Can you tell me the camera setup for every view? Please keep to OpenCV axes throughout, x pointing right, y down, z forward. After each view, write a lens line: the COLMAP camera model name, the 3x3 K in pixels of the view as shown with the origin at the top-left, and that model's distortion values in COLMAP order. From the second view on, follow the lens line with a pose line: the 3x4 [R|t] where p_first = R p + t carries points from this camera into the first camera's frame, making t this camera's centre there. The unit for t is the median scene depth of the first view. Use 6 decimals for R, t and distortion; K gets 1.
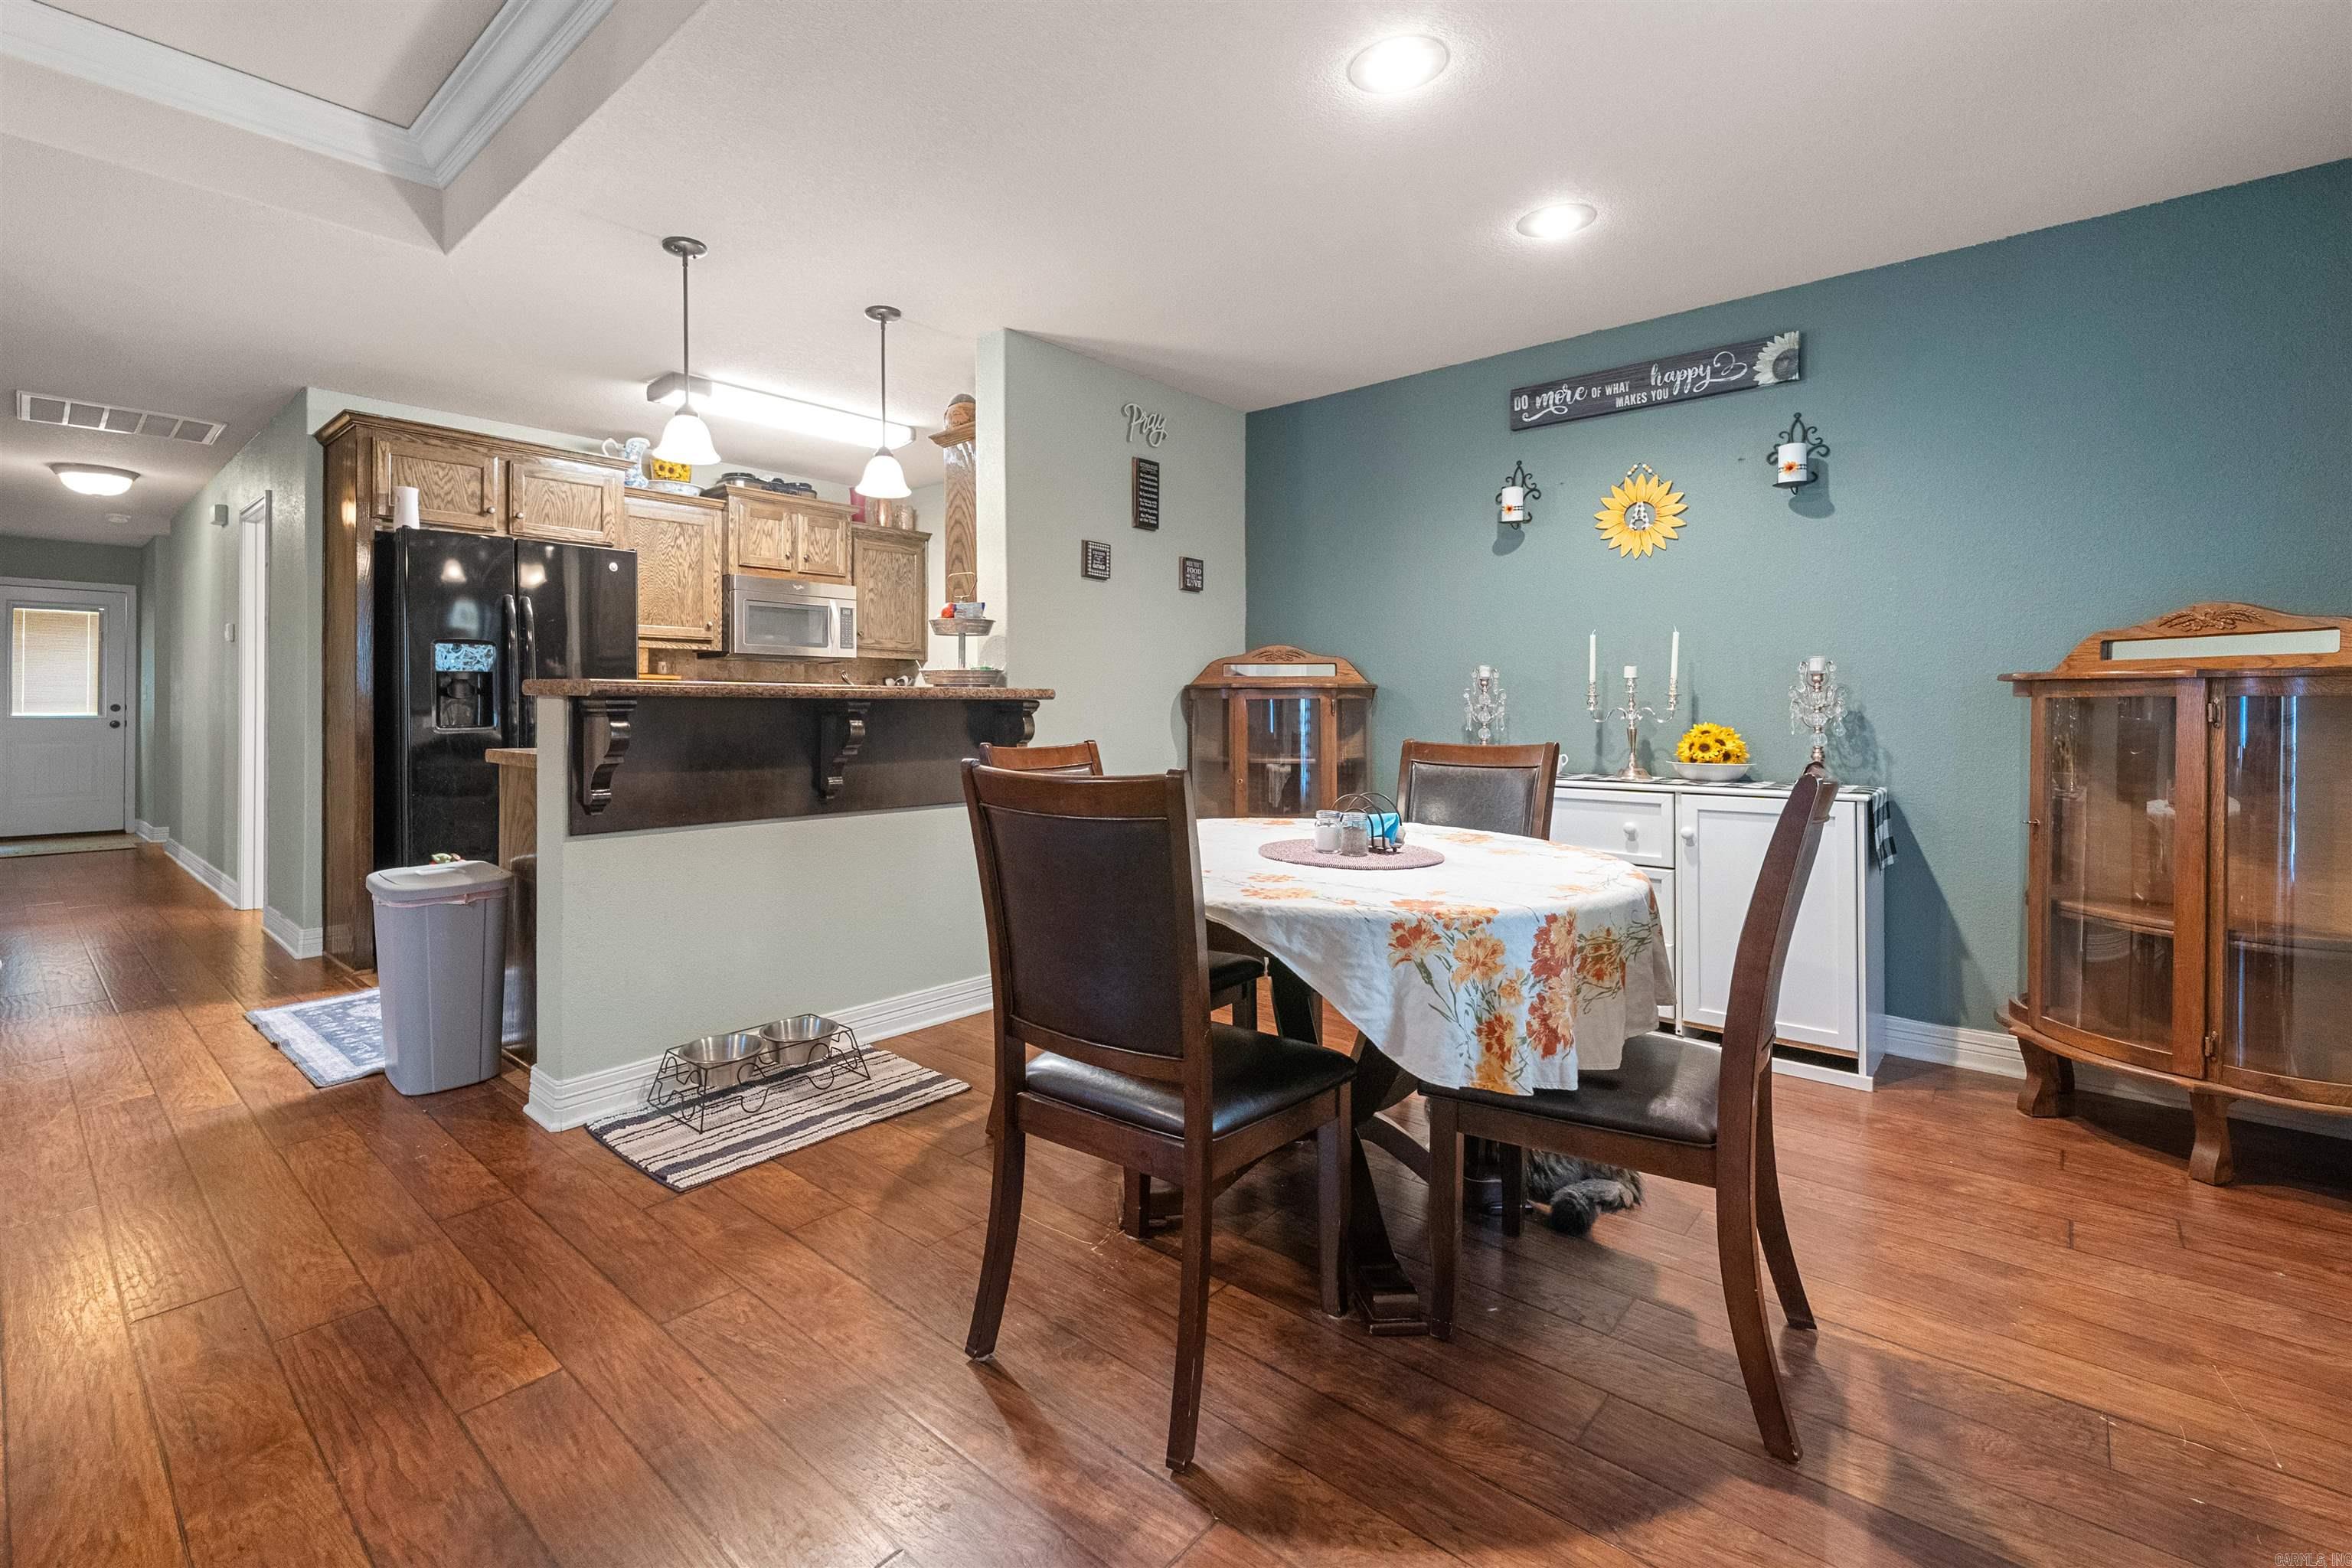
lens RADIAL K [[1029.0, 0, 1062.4], [0, 1029.0, 705.0], [0, 0, 1]] dist [0.005196, 0.000181]
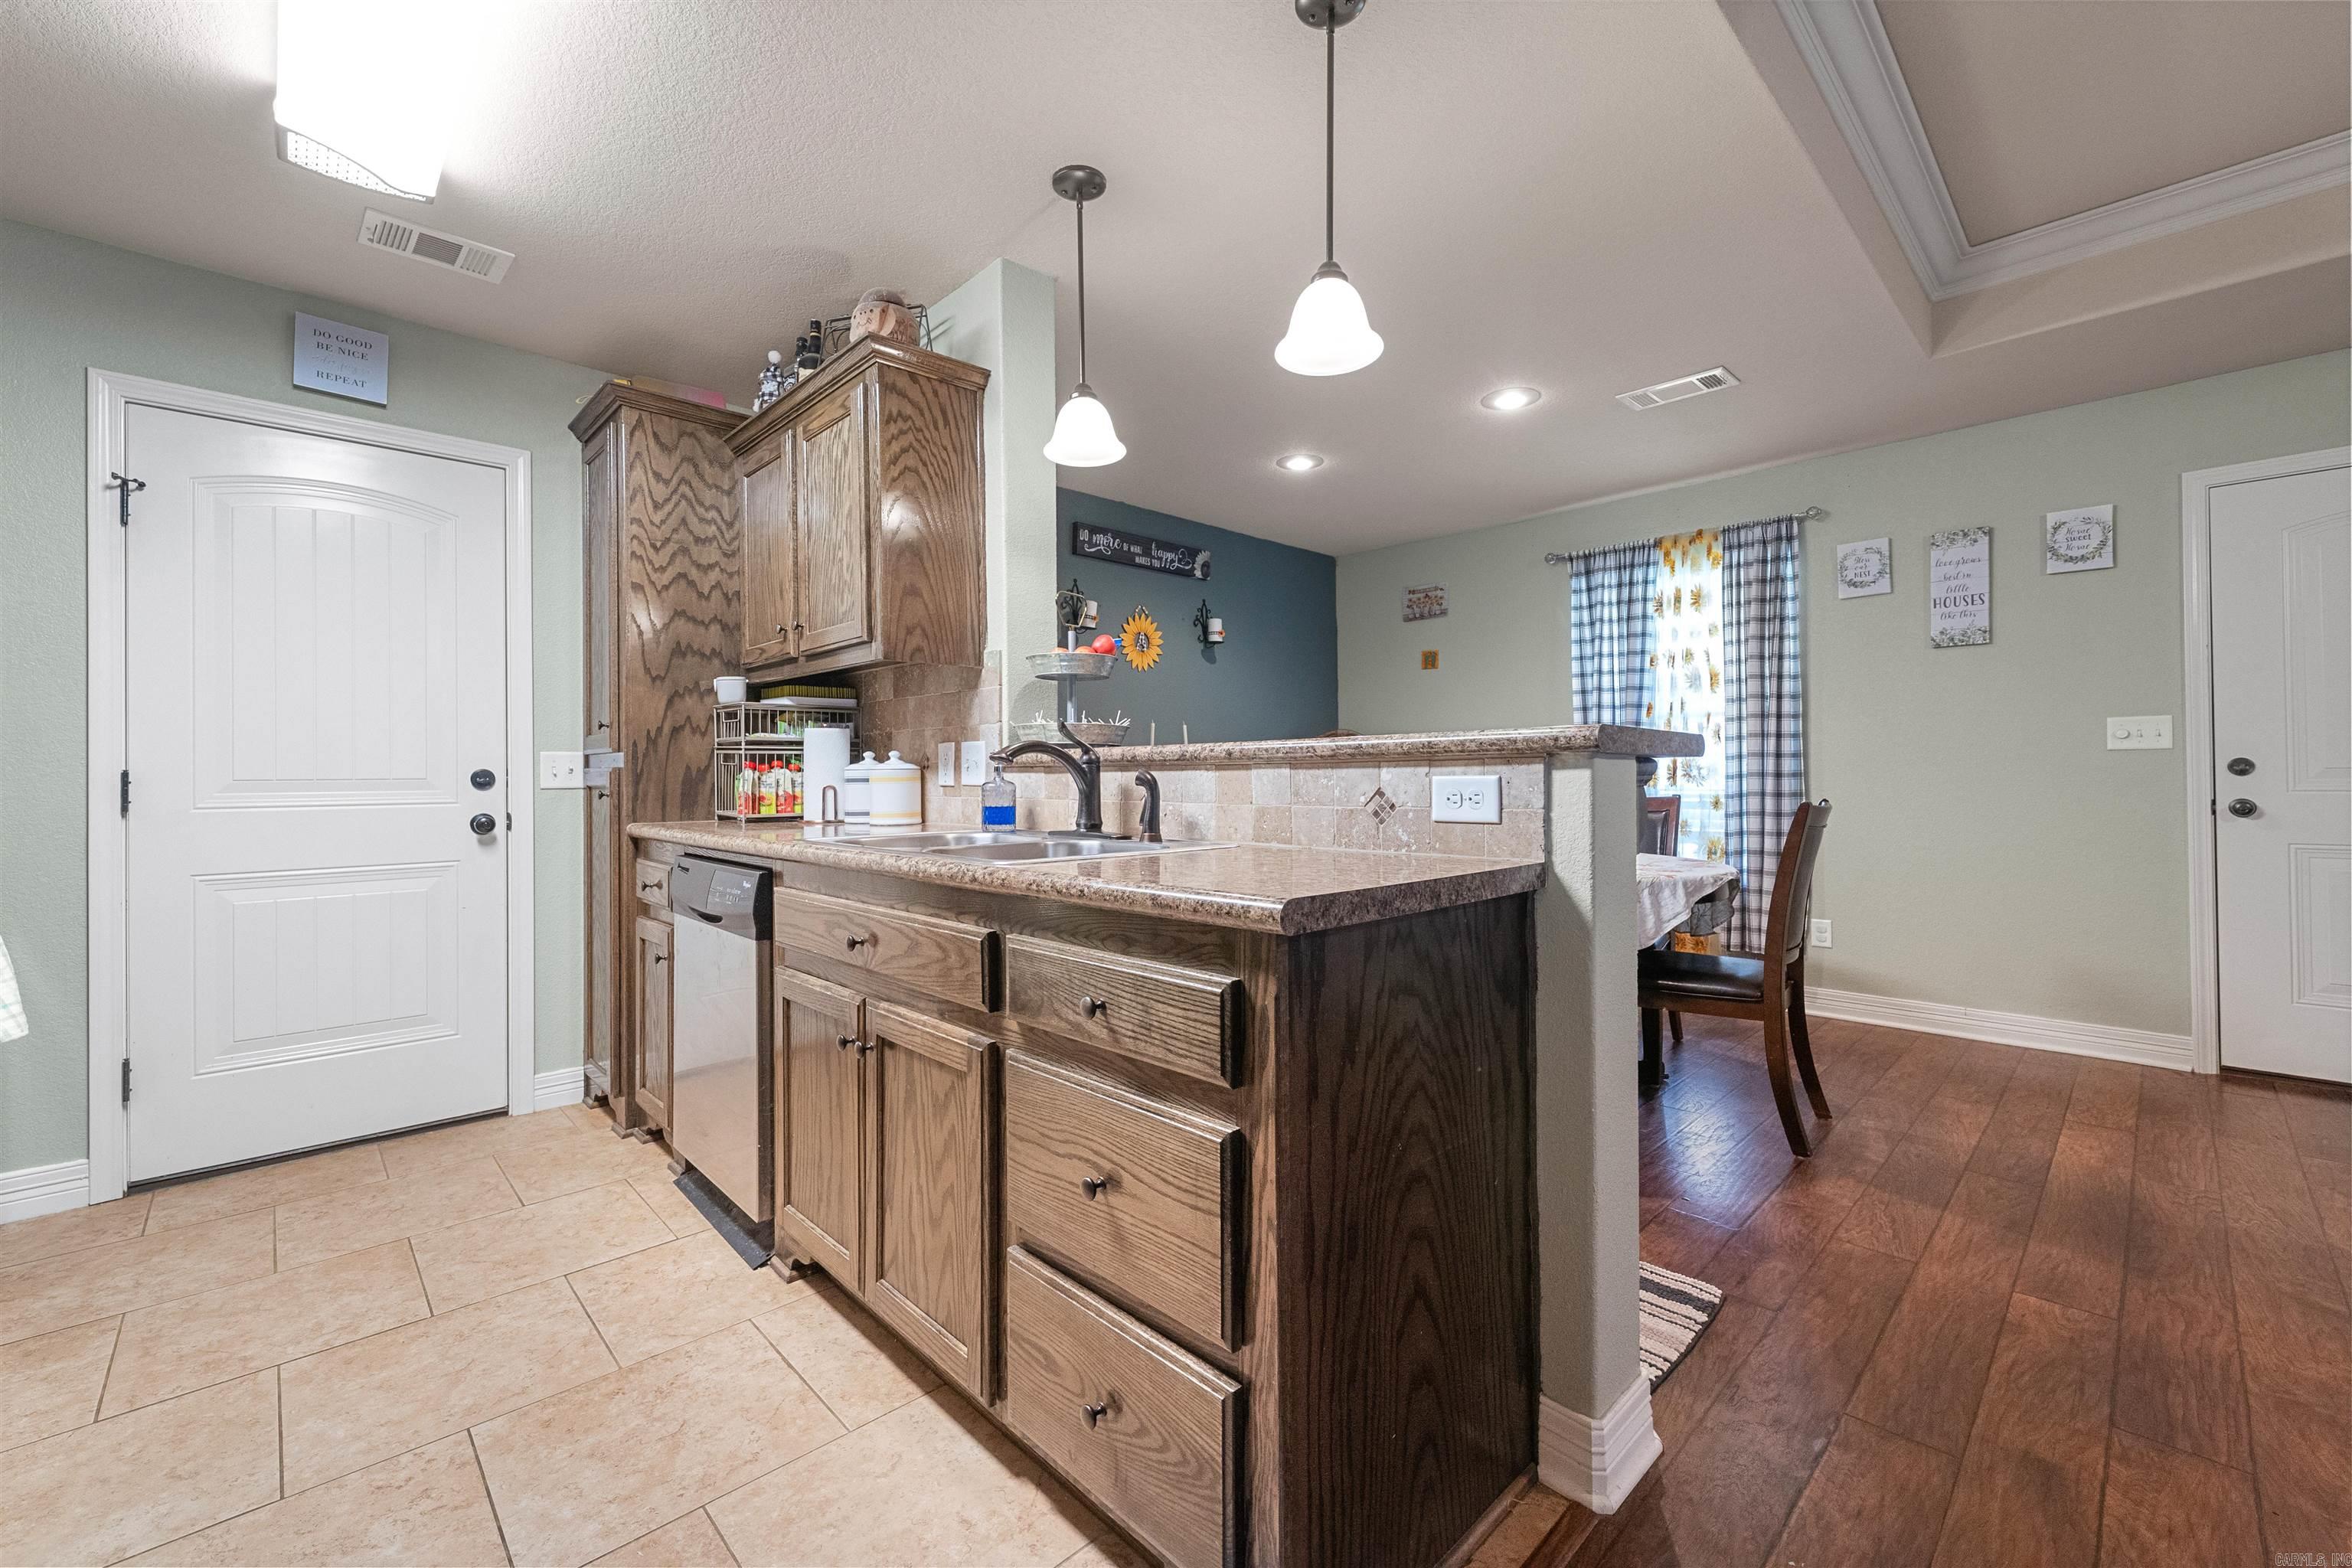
lens RADIAL K [[957.7, 0, 1183.1], [0, 957.7, 766.1], [0, 0, 1]] dist [0.003625, -0.002253]
pose [[0.036013, 0.008386, 0.999316, -0.746998], [0.004871, 0.999951, -0.008567, 0.001118], [-0.999339, 0.005176, 0.035971, 0.866623]]
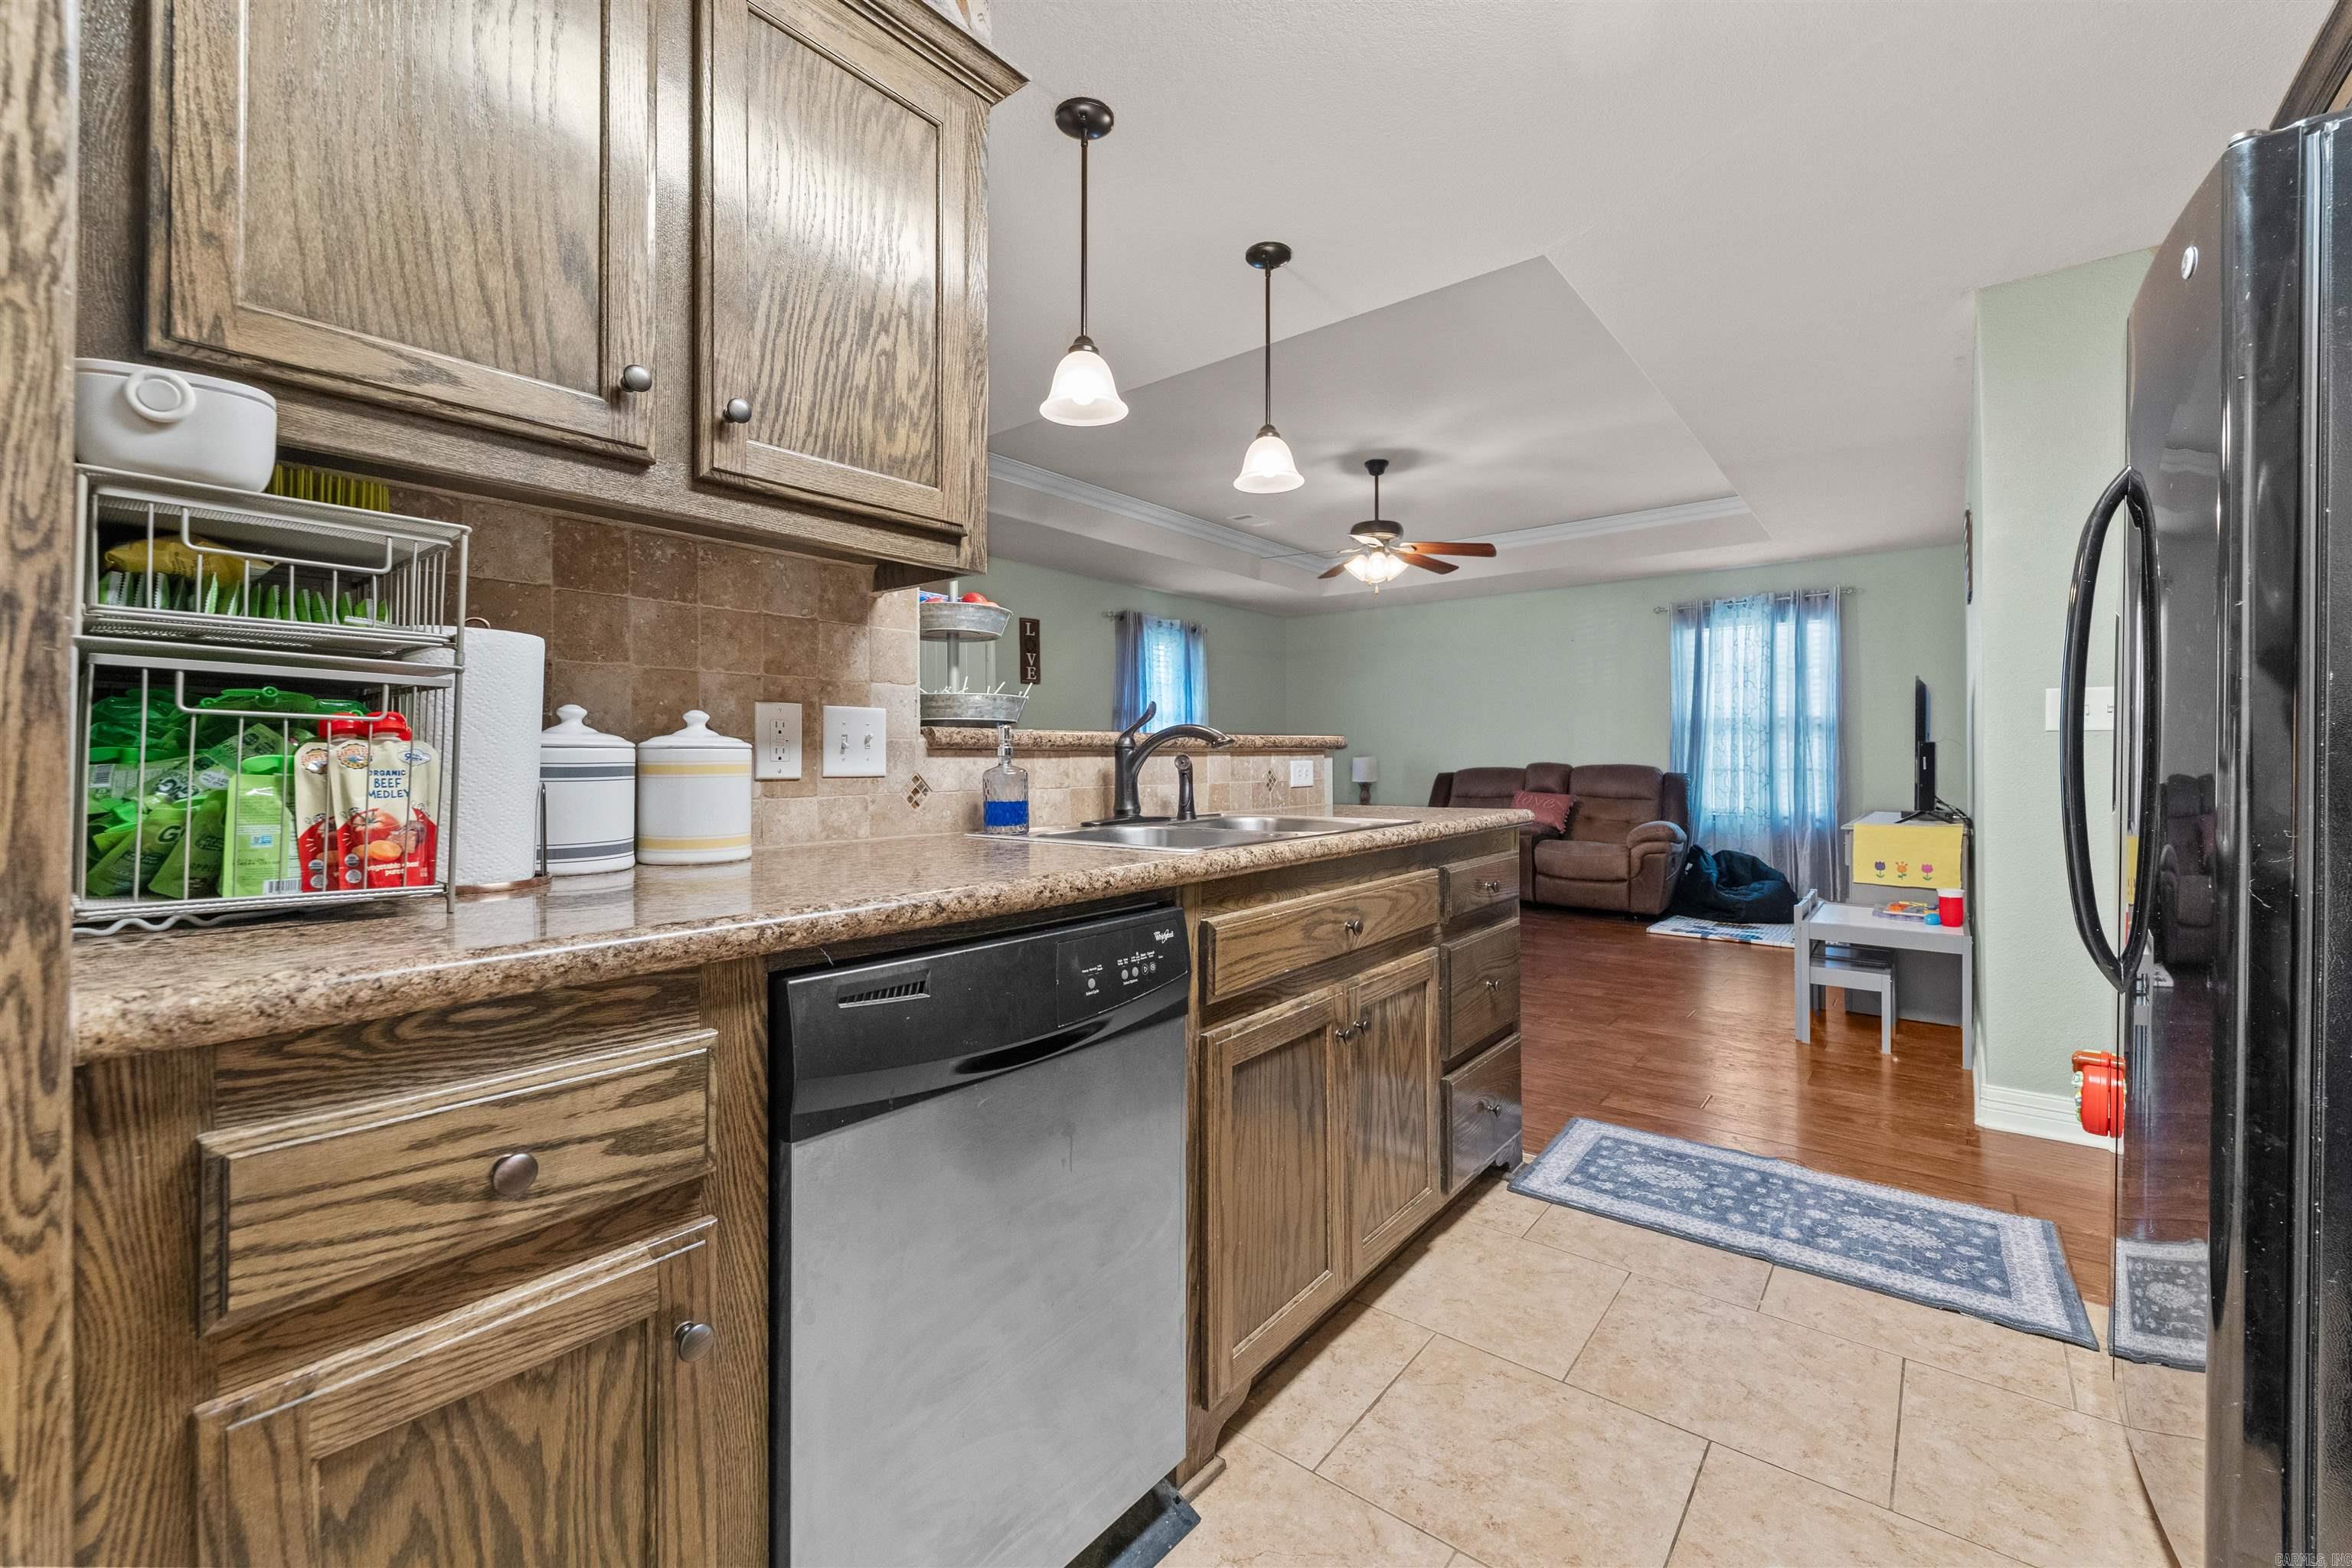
lens RADIAL K [[957.7, 0, 1163.8], [0, 957.7, 750.7], [0, 0, 1]] dist [0.003625, -0.002253]
pose [[-0.996393, 0.003301, -0.084790, -0.162604], [0.004254, 0.999930, -0.011060, 0.002204], [0.084748, -0.011381, -0.996337, 1.488630]]
